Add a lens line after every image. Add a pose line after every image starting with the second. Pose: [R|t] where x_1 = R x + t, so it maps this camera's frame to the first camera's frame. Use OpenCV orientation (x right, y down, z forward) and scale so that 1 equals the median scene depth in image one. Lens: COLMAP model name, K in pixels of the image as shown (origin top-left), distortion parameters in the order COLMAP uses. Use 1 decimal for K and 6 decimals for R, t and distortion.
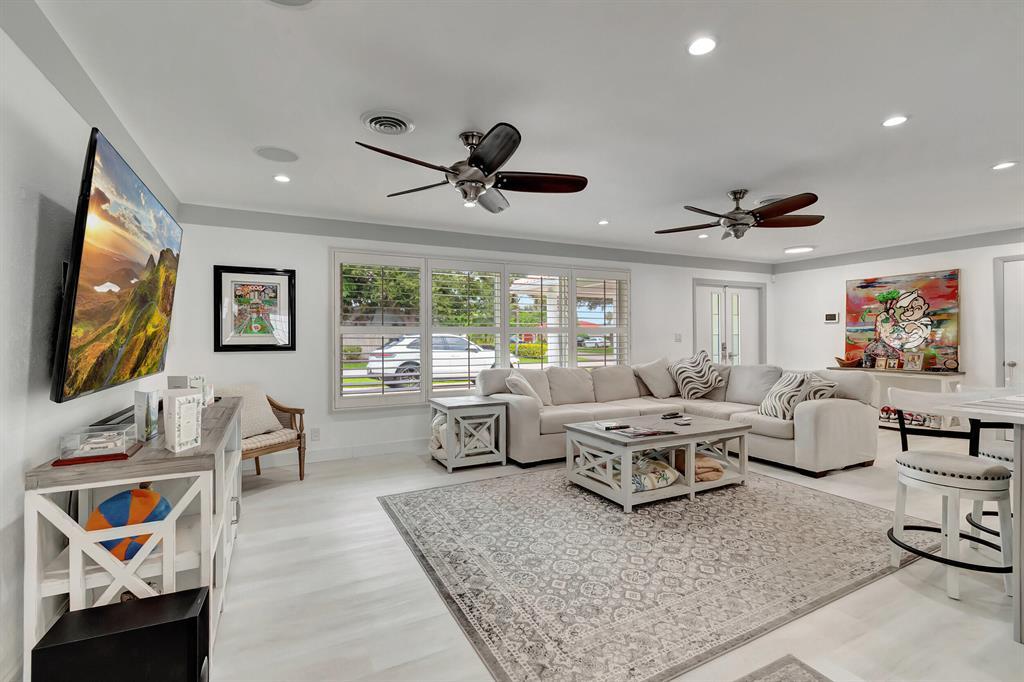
lens RADIAL K [[458.0, 0, 506.4], [0, 458.0, 345.7], [0, 0, 1]] dist [0.001104, -0.000432]
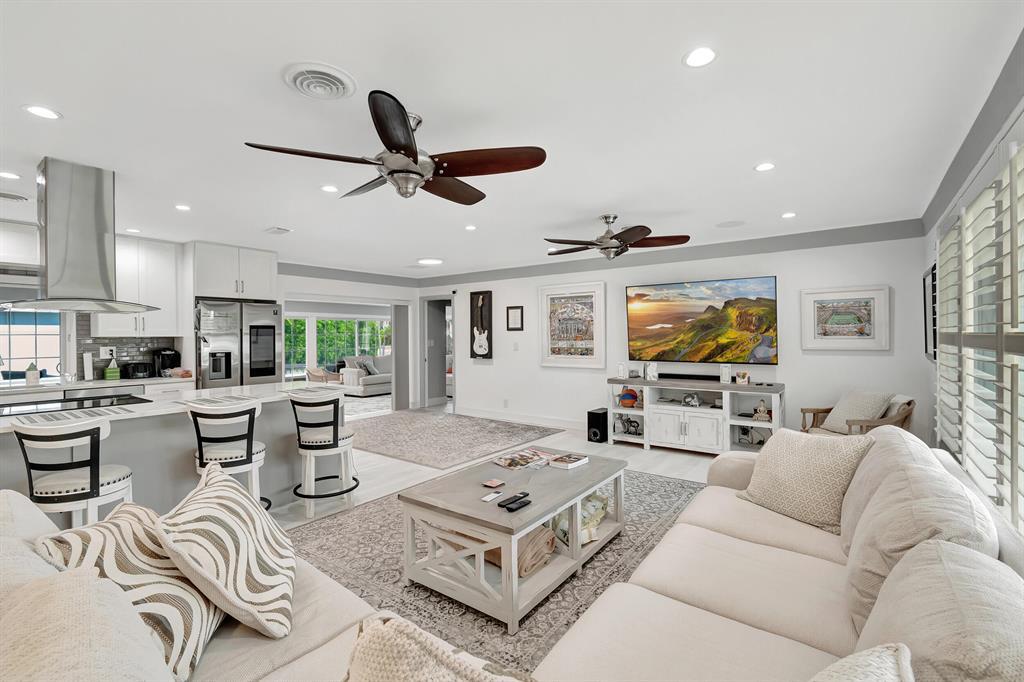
lens RADIAL K [[458.0, 0, 500.3], [0, 458.0, 334.2], [0, 0, 1]] dist [0.001104, -0.000432]
pose [[-0.901645, 0.010182, -0.432357, 0.596904], [0.003184, 0.999852, 0.016906, -0.057788], [0.432465, 0.013867, -0.901544, 1.437075]]
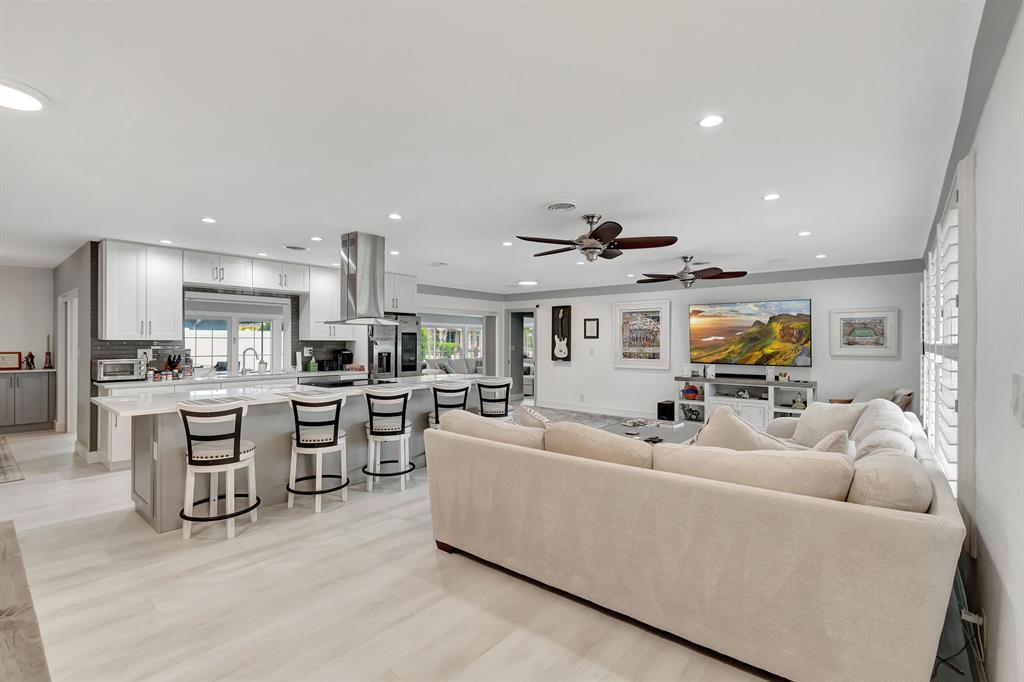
lens RADIAL K [[458.0, 0, 502.7], [0, 458.0, 341.7], [0, 0, 1]] dist [0.001104, -0.000432]
pose [[-0.921133, 0.001585, -0.389245, 0.992598], [-0.006595, 0.999785, 0.019677, -0.065462], [0.389193, 0.020693, -0.920924, 1.691677]]
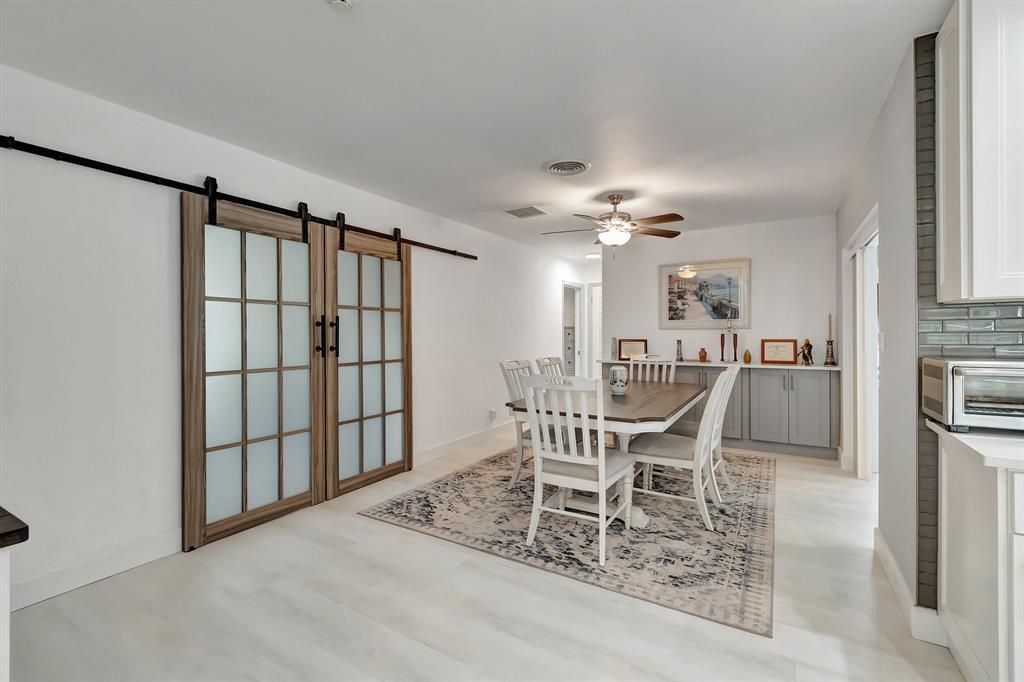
lens RADIAL K [[458.0, 0, 514.6], [0, 458.0, 336.4], [0, 0, 1]] dist [0.001104, -0.000432]
pose [[-0.543513, 0.006141, 0.839378, 1.353669], [0.026015, 0.999616, 0.009532, -0.023458], [-0.838997, 0.027017, -0.543464, 0.749235]]
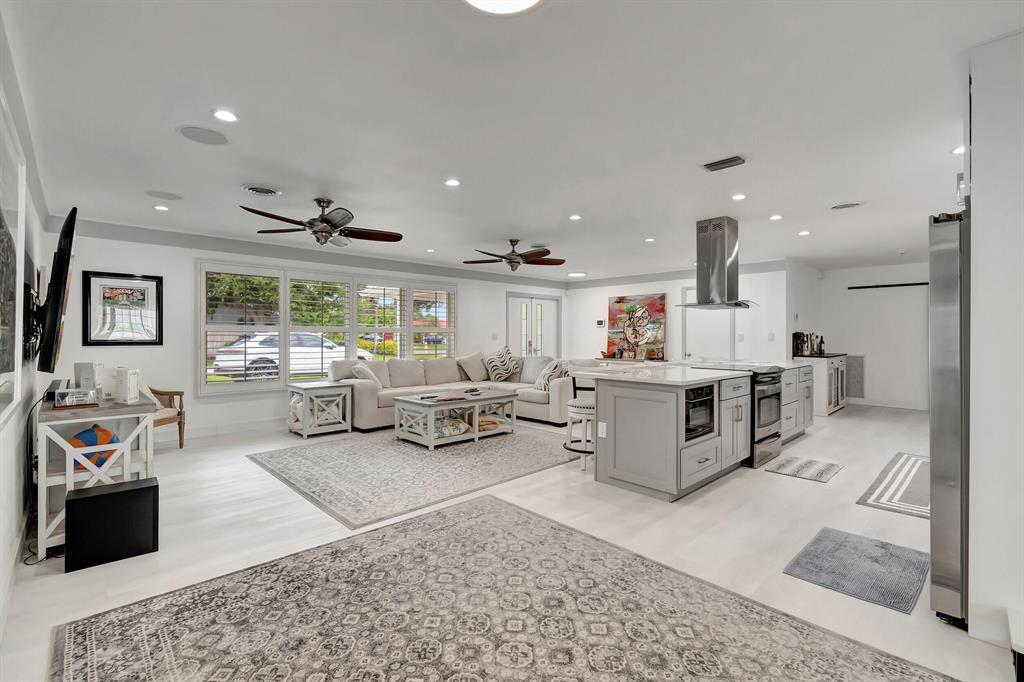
lens RADIAL K [[458.0, 0, 508.1], [0, 458.0, 339.5], [0, 0, 1]] dist [0.001104, -0.000432]
pose [[0.956195, 0.005014, 0.292687, 0.044764], [-0.002088, 0.999945, -0.010307, 0.006224], [-0.292722, 0.009244, 0.956153, -0.403808]]
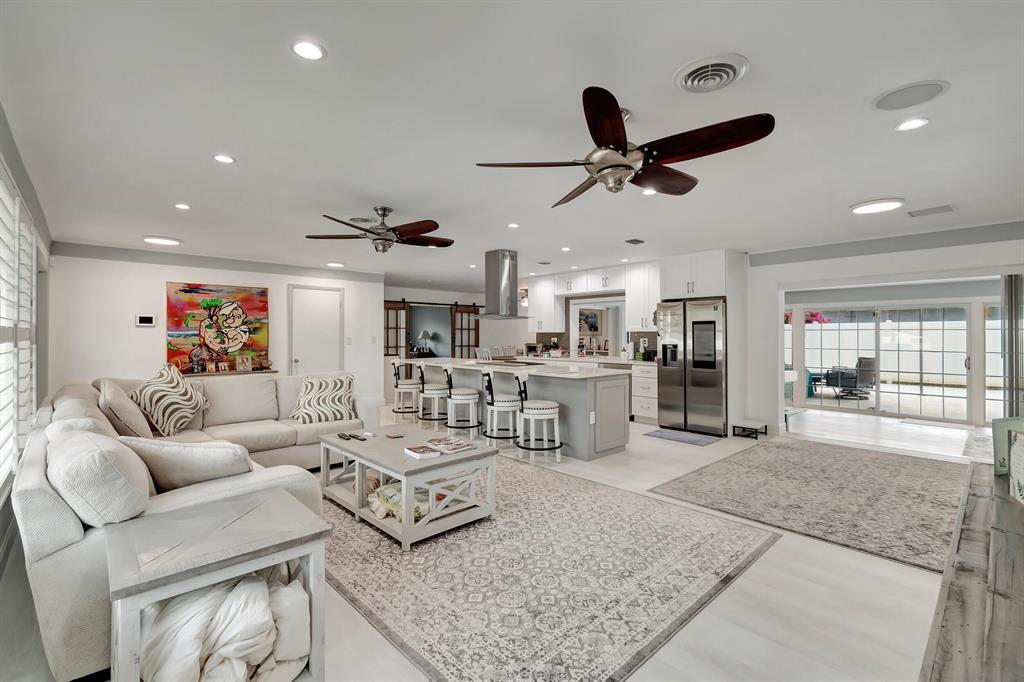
lens RADIAL K [[458.0, 0, 514.0], [0, 458.0, 340.0], [0, 0, 1]] dist [0.001104, -0.000432]
pose [[-0.288508, -0.004348, 0.957468, -0.530141], [0.019629, 0.999753, 0.010455, -0.030482], [-0.957276, 0.021811, -0.288351, 0.913724]]
